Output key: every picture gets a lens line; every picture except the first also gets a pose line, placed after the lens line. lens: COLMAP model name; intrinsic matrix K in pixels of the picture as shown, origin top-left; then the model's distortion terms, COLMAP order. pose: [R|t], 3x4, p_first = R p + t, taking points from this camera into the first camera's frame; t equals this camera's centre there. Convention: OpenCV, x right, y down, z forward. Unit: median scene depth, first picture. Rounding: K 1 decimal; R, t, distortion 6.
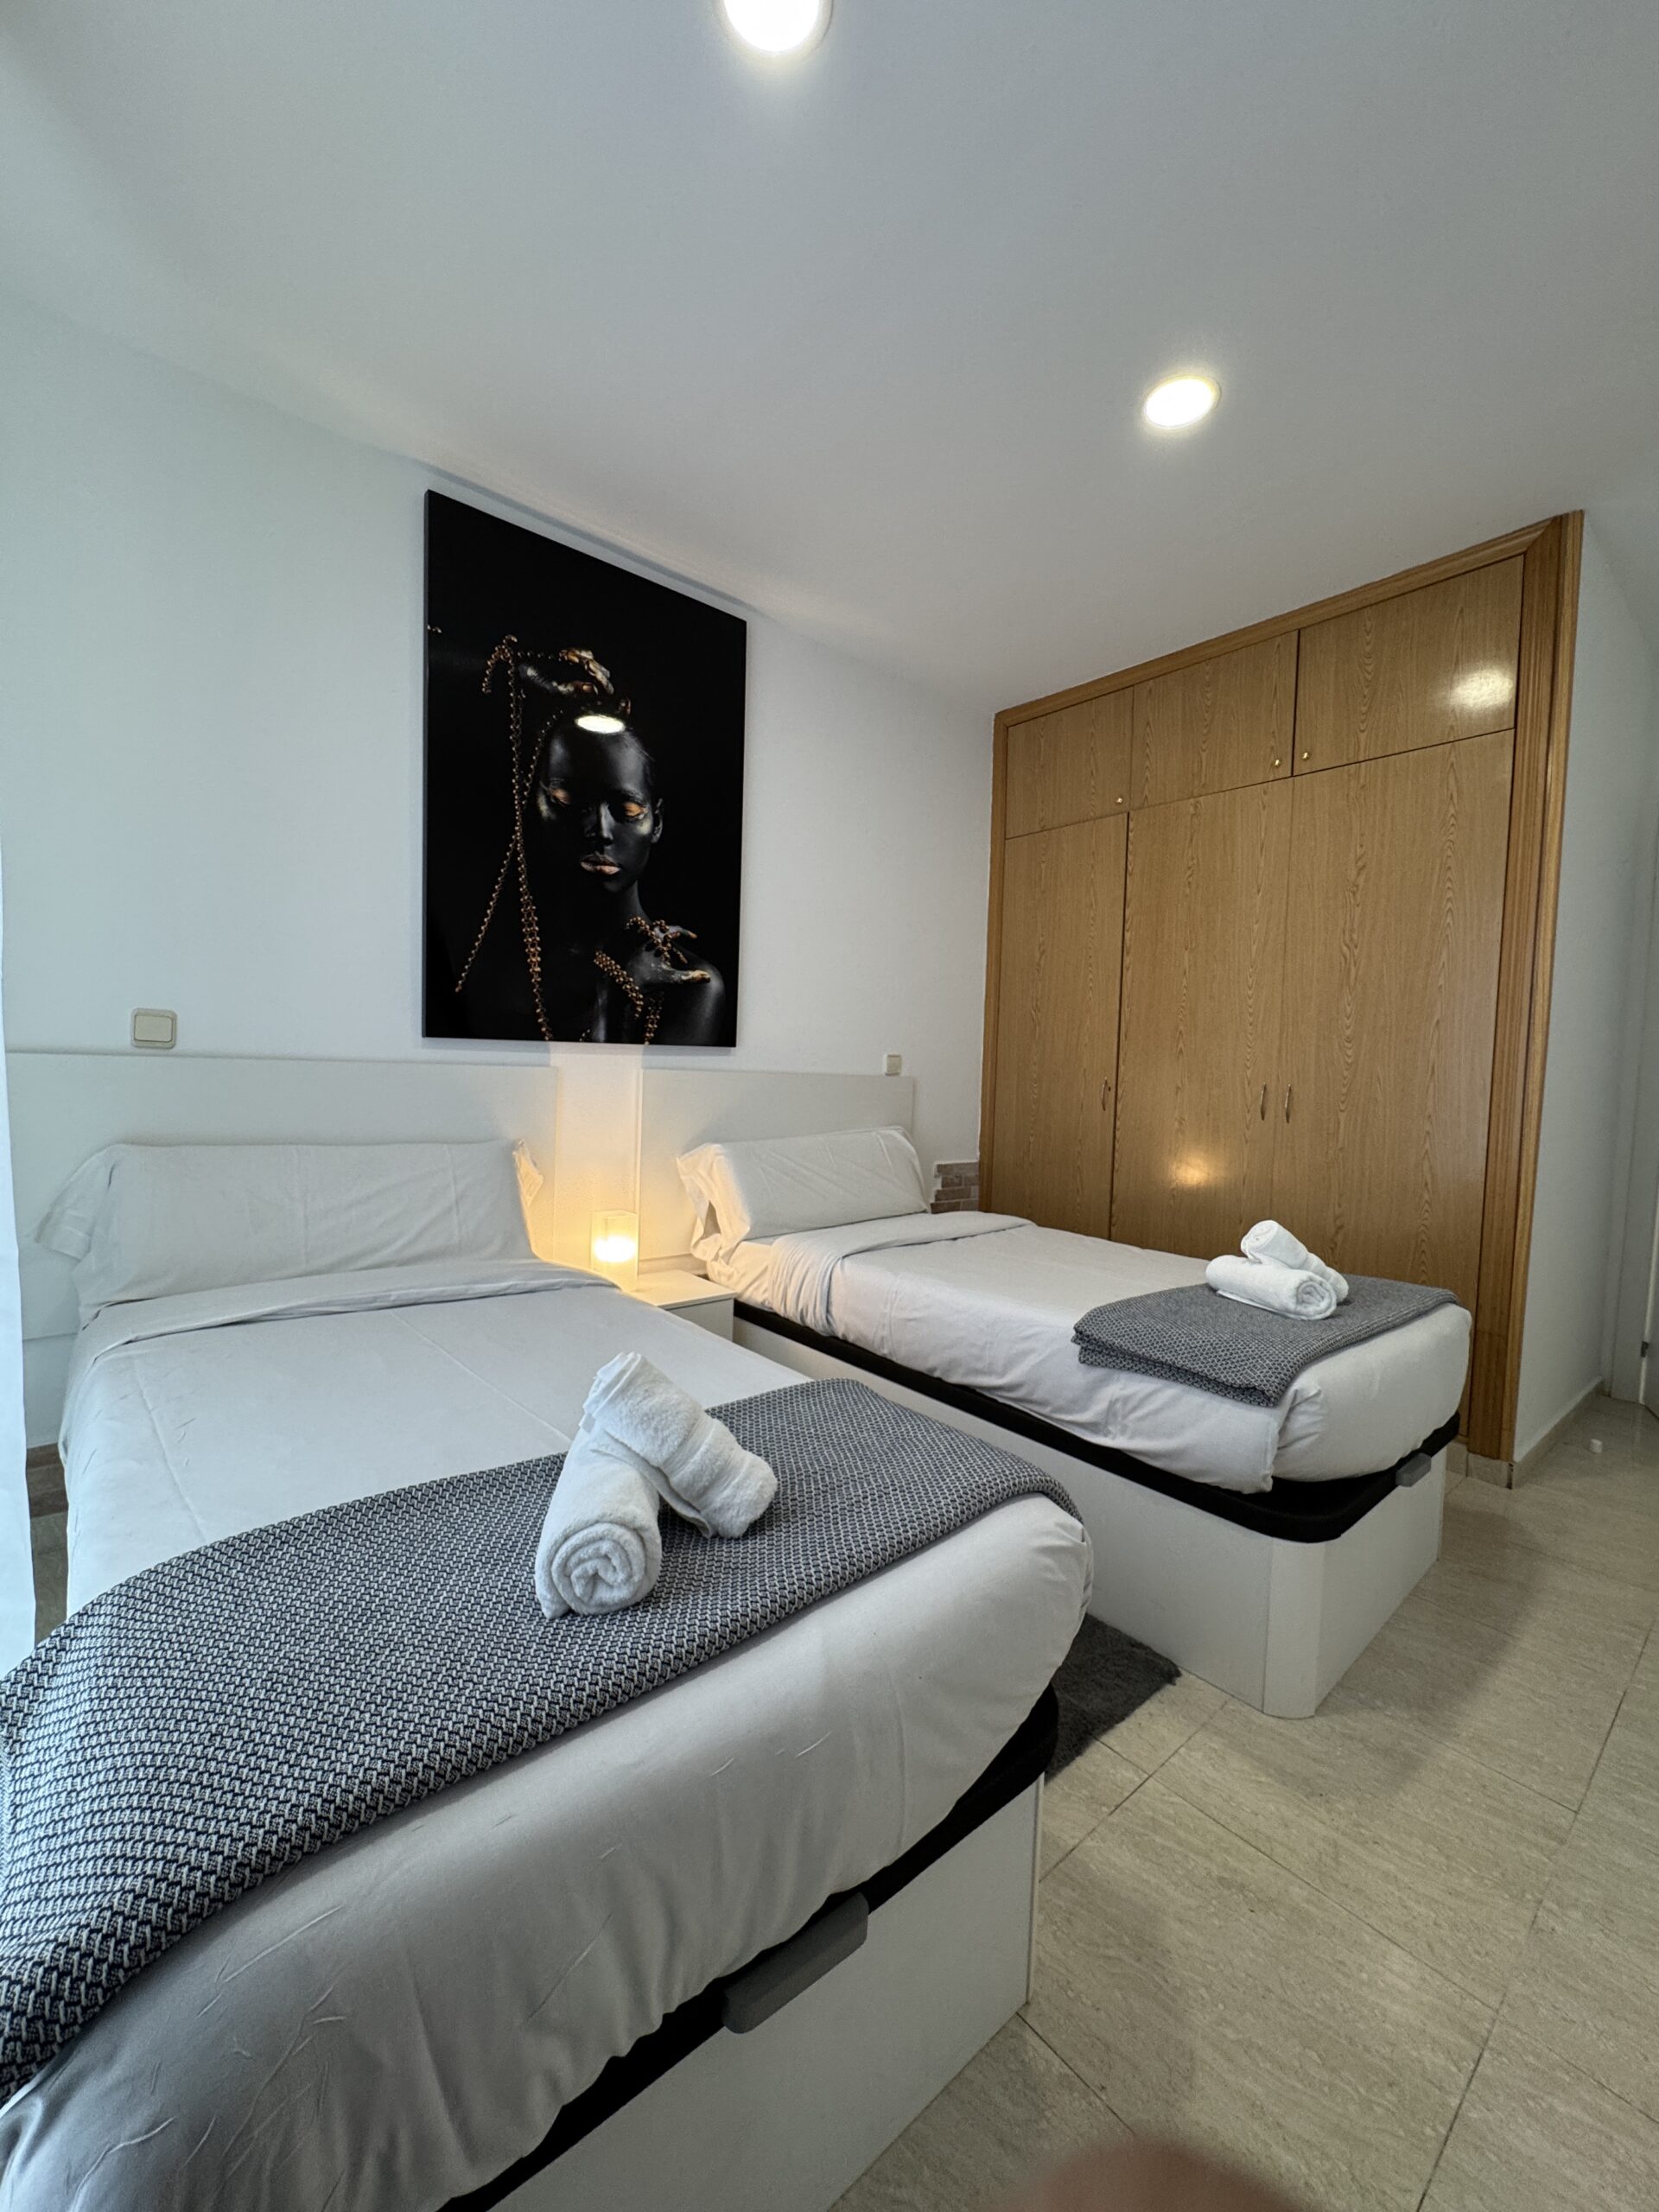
lens RADIAL K [[889.5, 0, 839.1], [0, 889.5, 1111.6], [0, 0, 1]] dist [-0.001853, -0.000744]
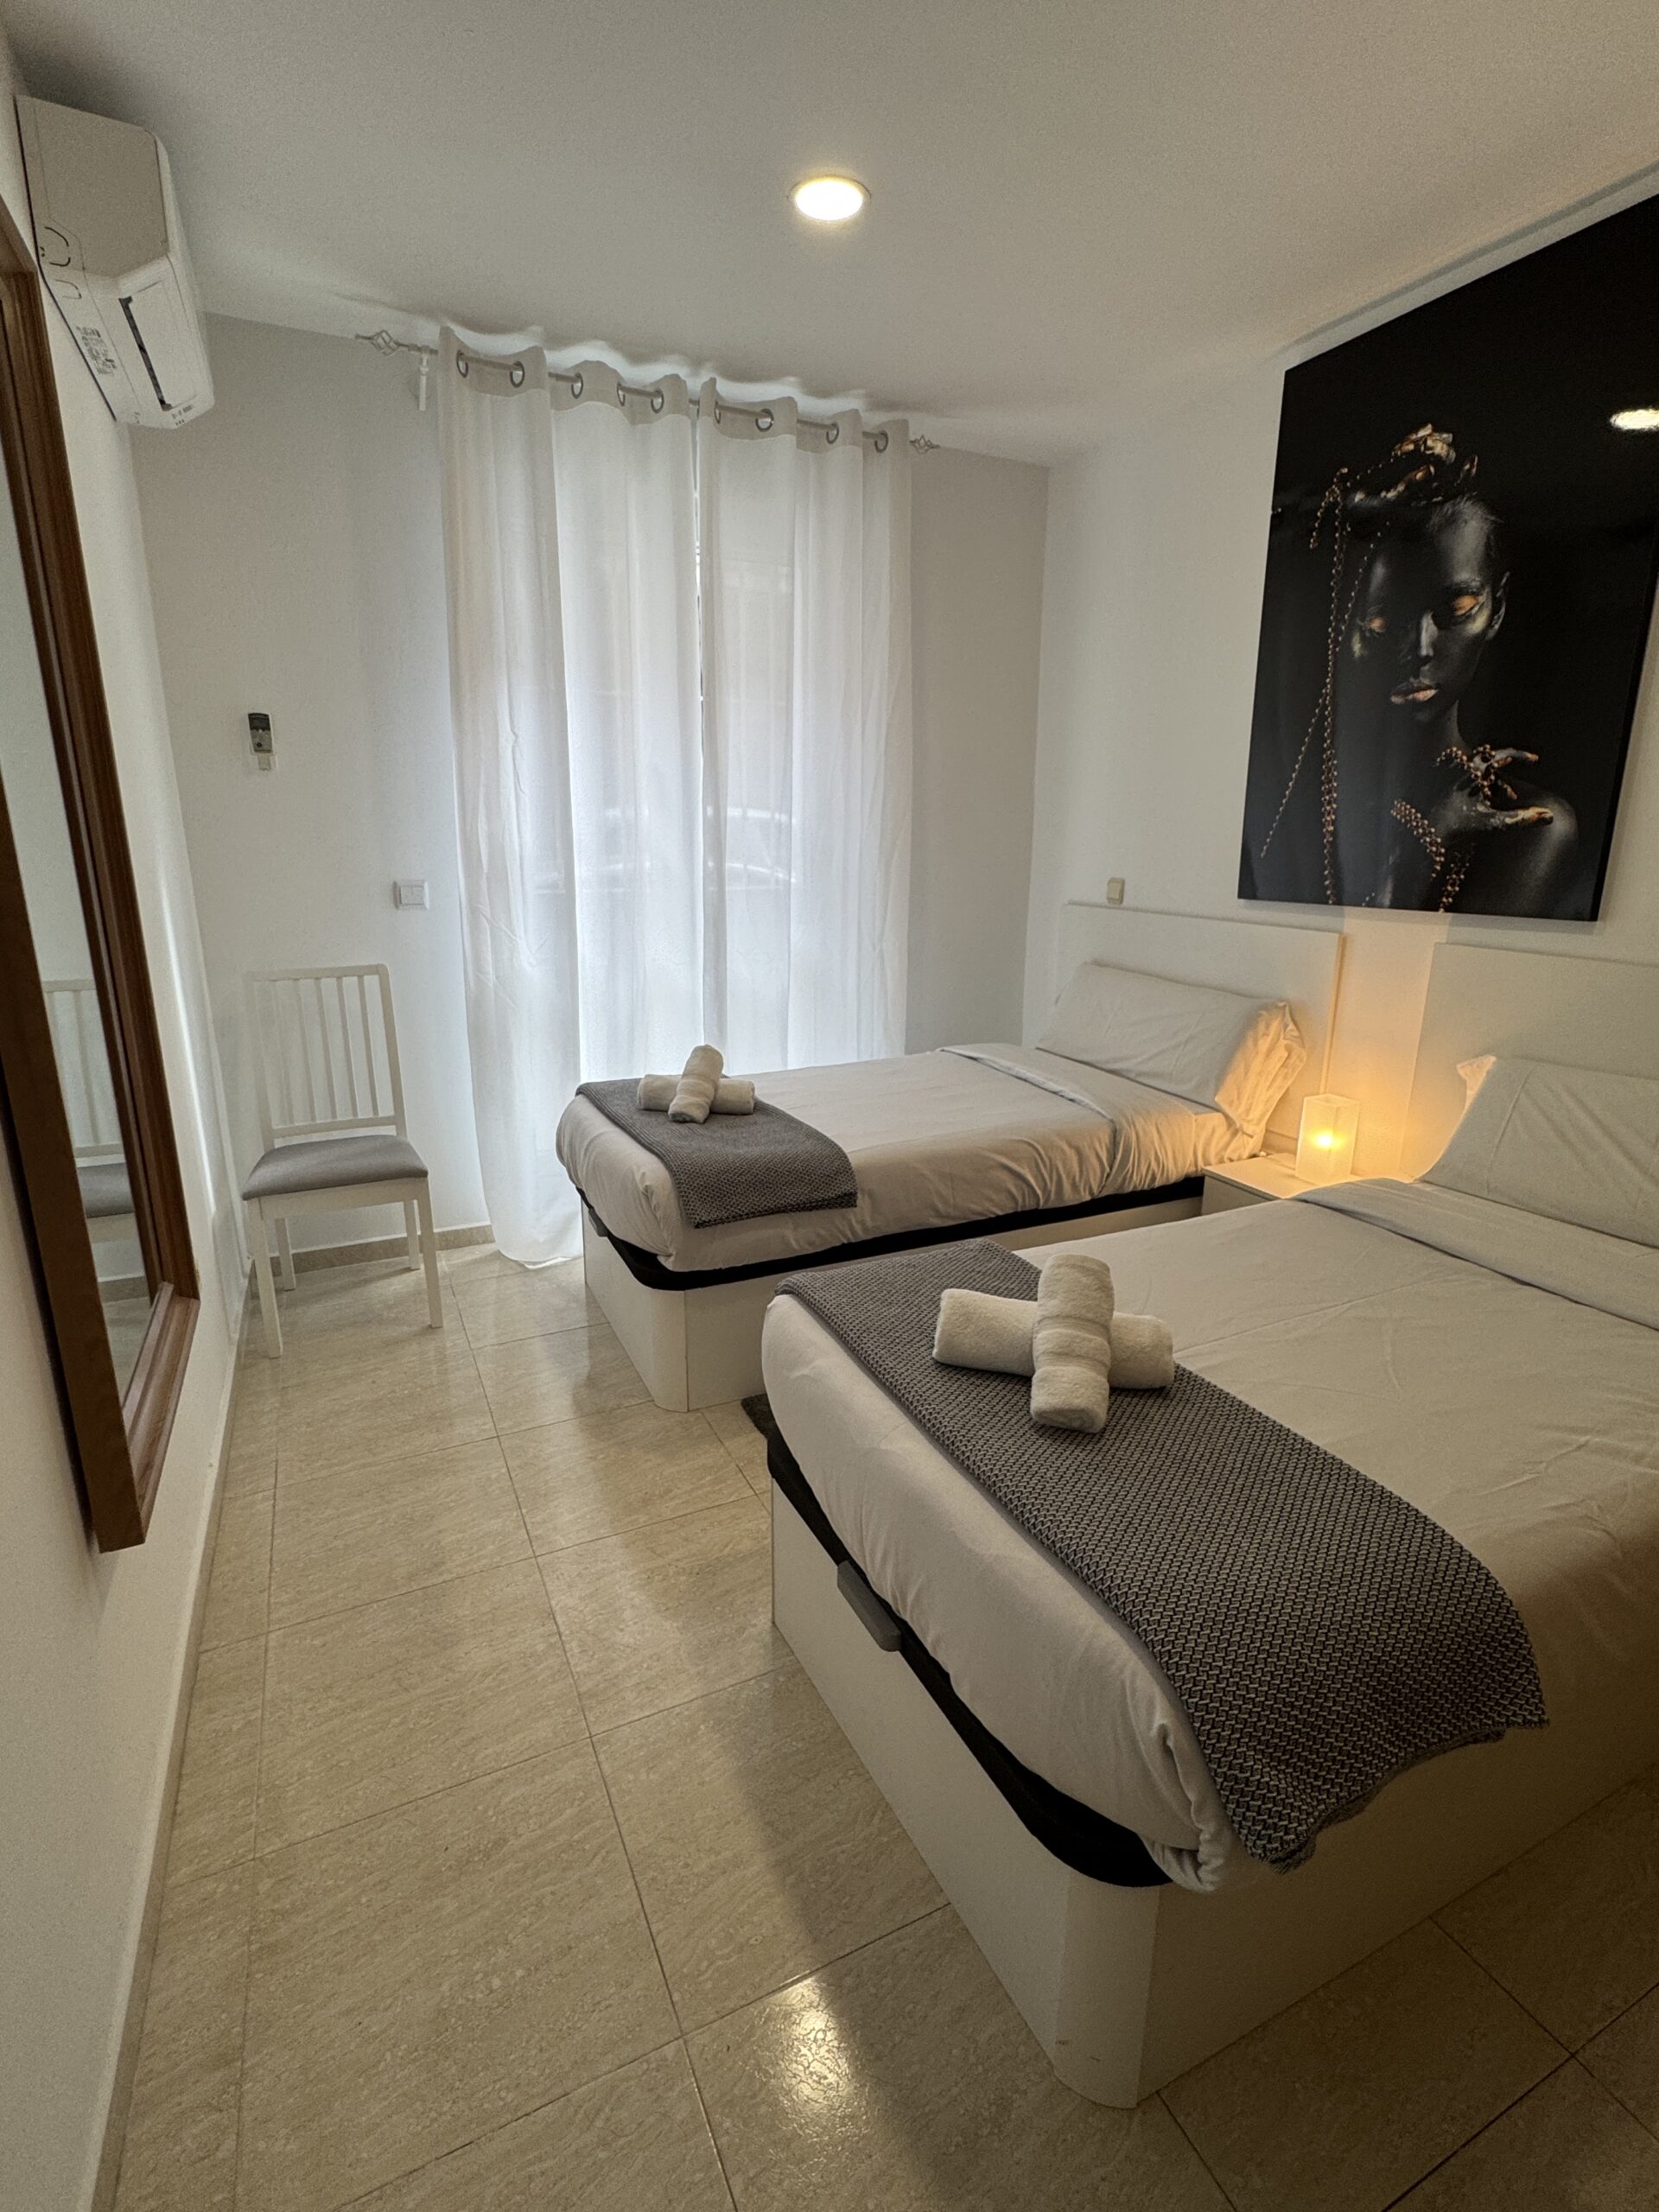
lens RADIAL K [[1058.4, 0, 831.5], [0, 1058.4, 1118.8], [0, 0, 1]] dist [-0.003178, -0.000882]
pose [[-0.267292, 0.225112, -0.936952, 0.881707], [-0.062423, 0.966243, 0.249957, -0.102204], [0.961591, 0.125299, -0.244217, 0.750756]]
